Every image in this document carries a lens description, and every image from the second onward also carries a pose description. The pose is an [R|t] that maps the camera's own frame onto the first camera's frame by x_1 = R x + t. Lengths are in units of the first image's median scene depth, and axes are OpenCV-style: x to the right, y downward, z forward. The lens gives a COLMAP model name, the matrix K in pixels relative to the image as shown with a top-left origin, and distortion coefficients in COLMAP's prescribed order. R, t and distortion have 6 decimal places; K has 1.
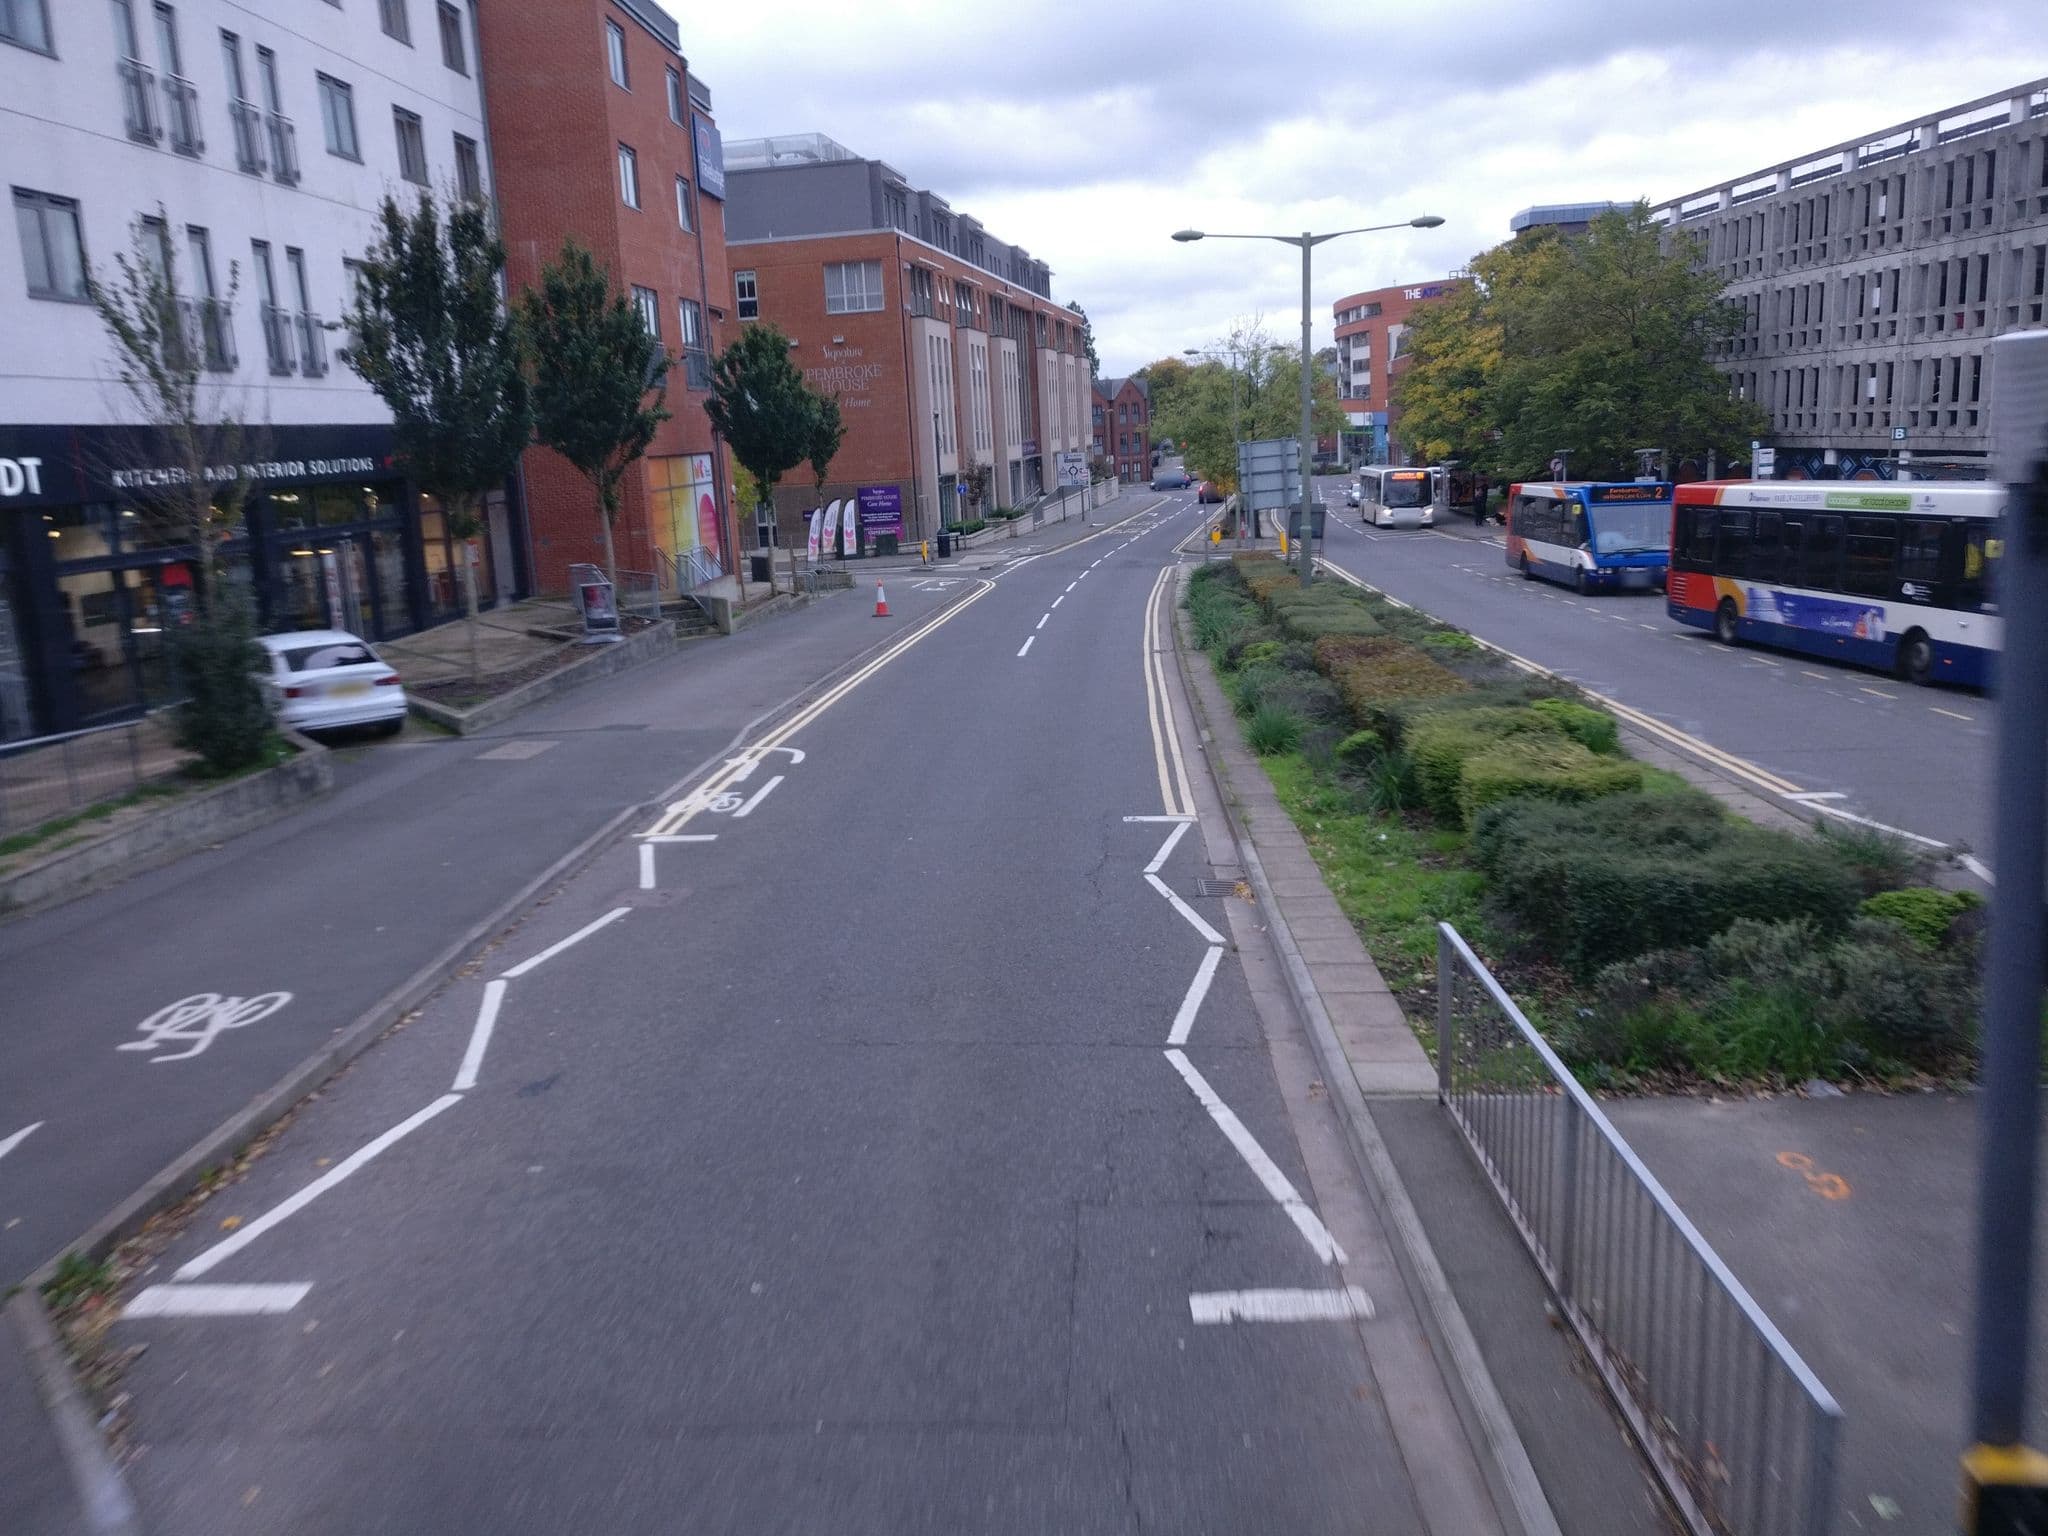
lens RADIAL K [[1391.8, 0, 1024.0], [0, 1391.8, 768.0], [0, 0, 1]] dist [-0.007239, -0.002778]
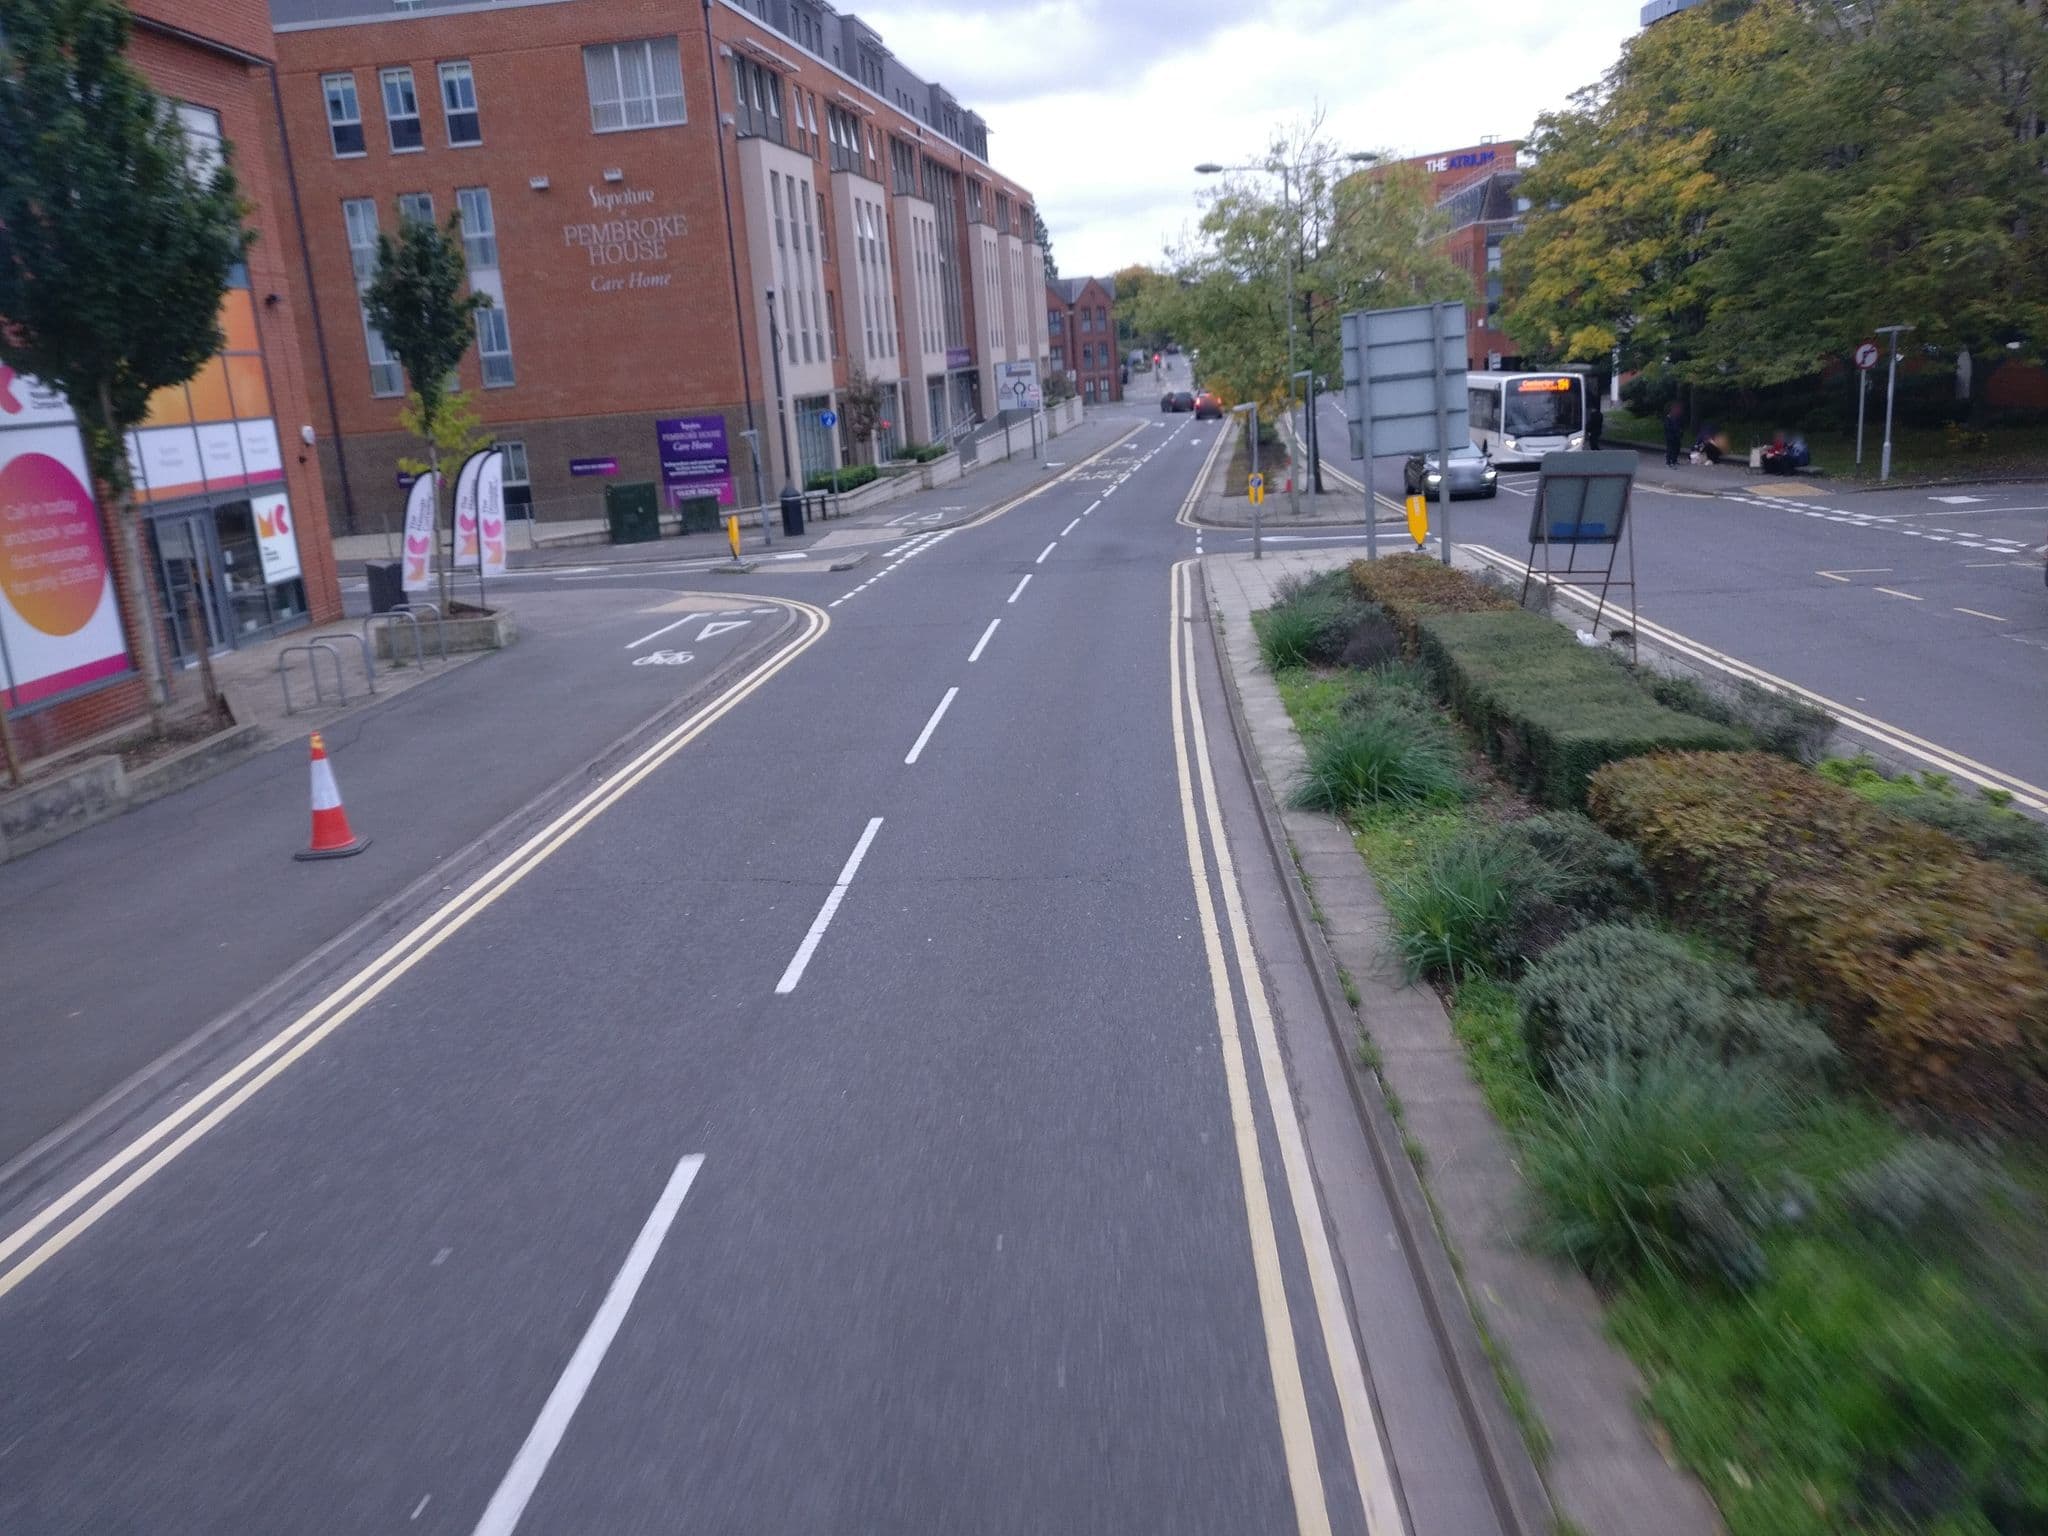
lens RADIAL K [[1519.0, 0, 1015.4], [0, 1519.0, 734.5], [0, 0, 1]] dist [-0.016825, 0.053871]
pose [[0.999556, -0.023056, 0.018869, 0.019536], [0.022836, 0.999669, 0.011814, -0.060004], [-0.019135, -0.011378, 0.999752, 0.291060]]
